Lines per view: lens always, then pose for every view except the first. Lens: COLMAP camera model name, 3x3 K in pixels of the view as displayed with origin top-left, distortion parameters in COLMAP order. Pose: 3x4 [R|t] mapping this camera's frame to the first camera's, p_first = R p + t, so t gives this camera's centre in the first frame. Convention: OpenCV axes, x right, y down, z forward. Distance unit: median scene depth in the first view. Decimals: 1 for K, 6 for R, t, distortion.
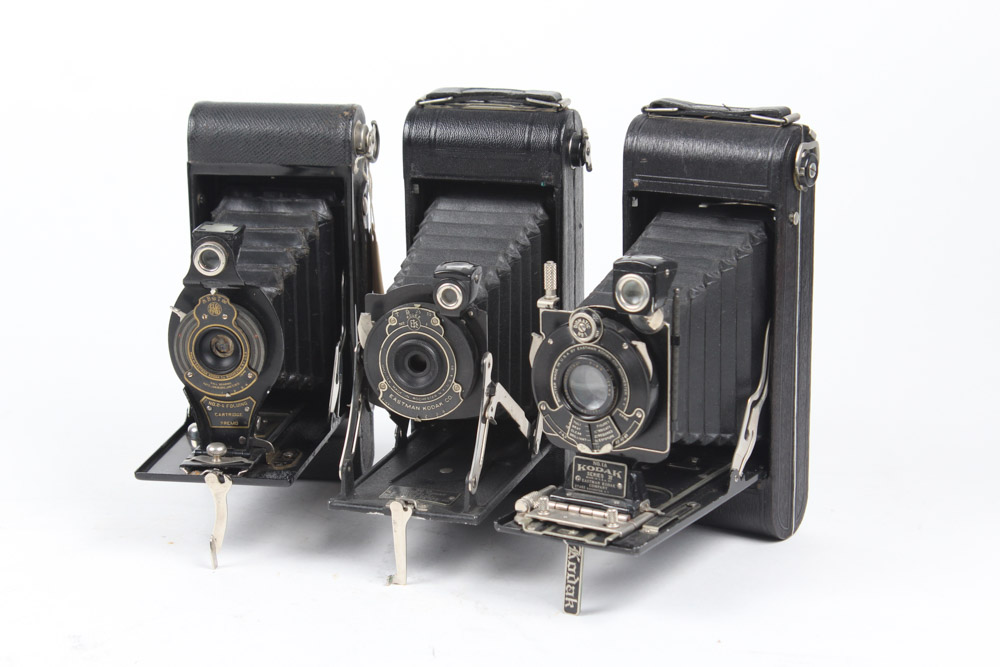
lens RADIAL K [[2349.5, 0, 479.6], [0, 2349.5, 338.0], [0, 0, 1]] dist [0.090588, 0.000000]
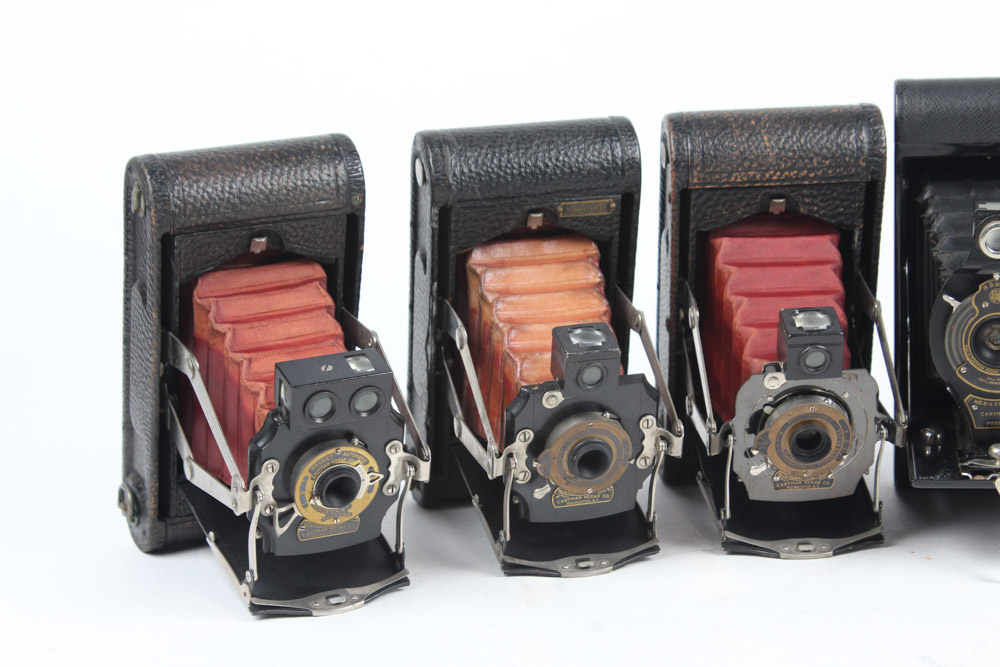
lens RADIAL K [[2349.5, 0, 500.7], [0, 2349.5, 335.3], [0, 0, 1]] dist [0.090588, 0.000000]
pose [[0.999293, -0.033306, 0.017414, -0.324562], [0.033826, 0.998963, -0.030476, 0.024422], [-0.016381, 0.031044, 0.999384, 0.096175]]
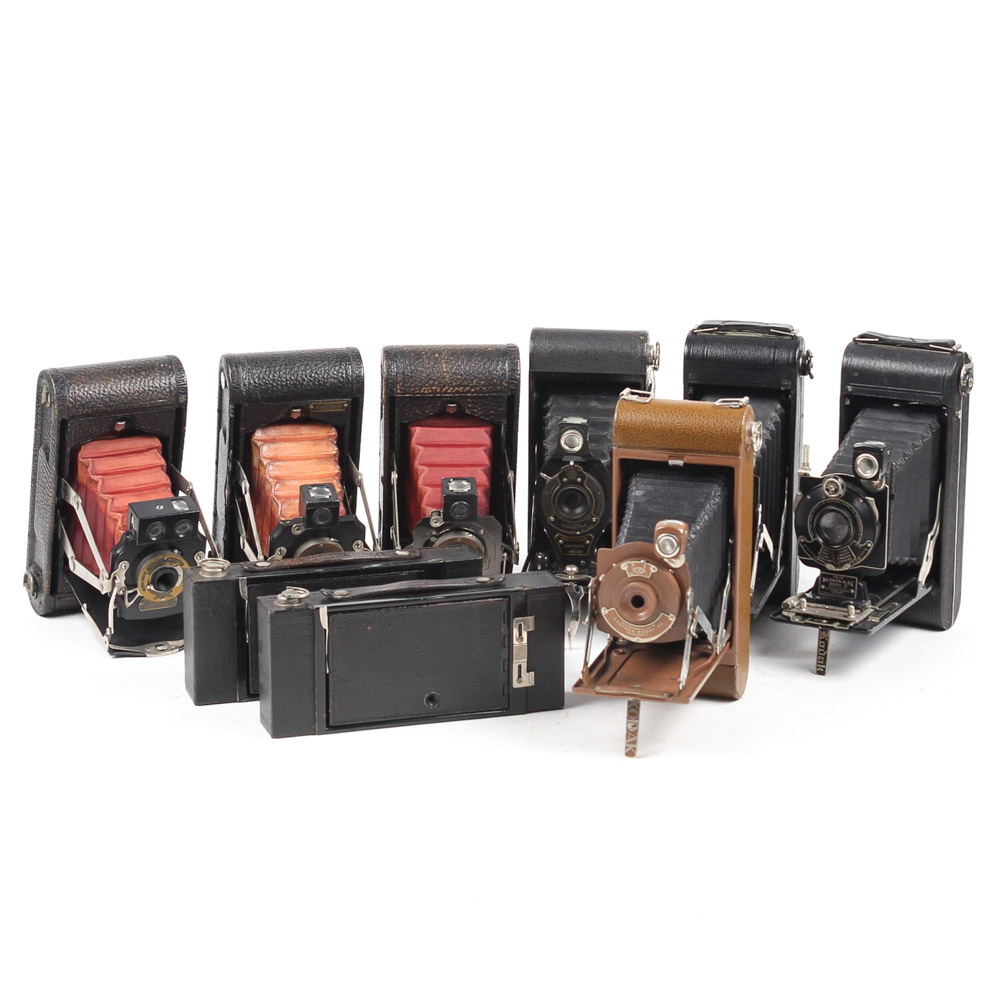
lens RADIAL K [[2862.7, 0, 485.2], [0, 2862.7, 455.5], [0, 0, 1]] dist [-0.035545, 0.000000]
pose [[0.998585, -0.000430, 0.053182, -0.267079], [0.000748, 0.999982, -0.005962, -0.013865], [-0.053179, 0.005993, 0.998567, -0.812163]]
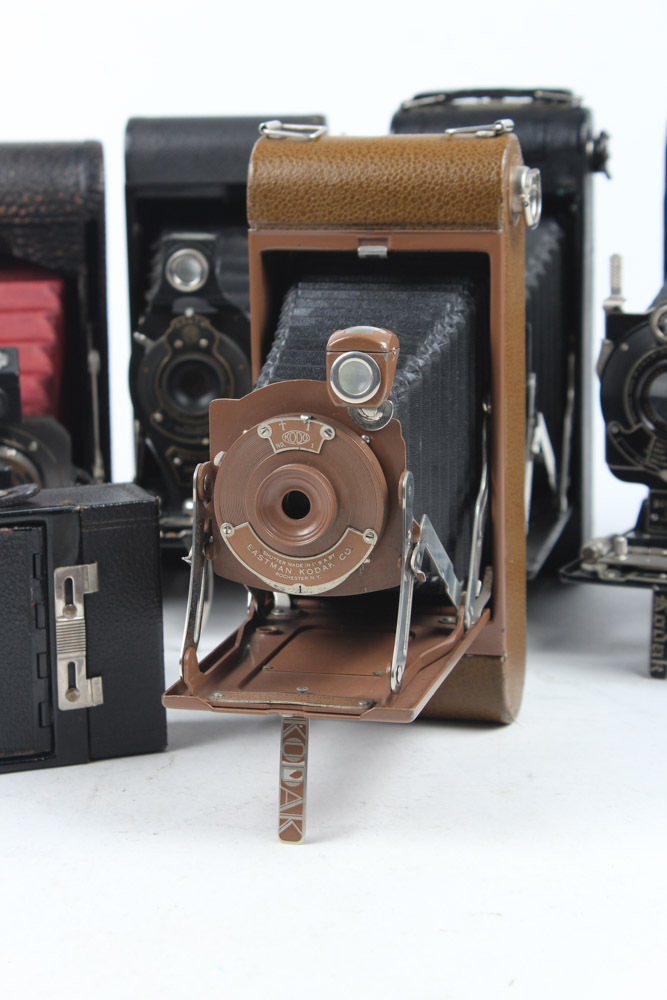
lens RADIAL K [[2349.5, 0, 316.8], [0, 2349.5, 462.1], [0, 0, 1]] dist [0.090588, 0.000000]
pose [[0.996196, -0.023027, 0.084042, -0.140769], [0.028804, 0.997257, -0.068189, 0.090771], [-0.082241, 0.070350, 0.994126, 0.185489]]
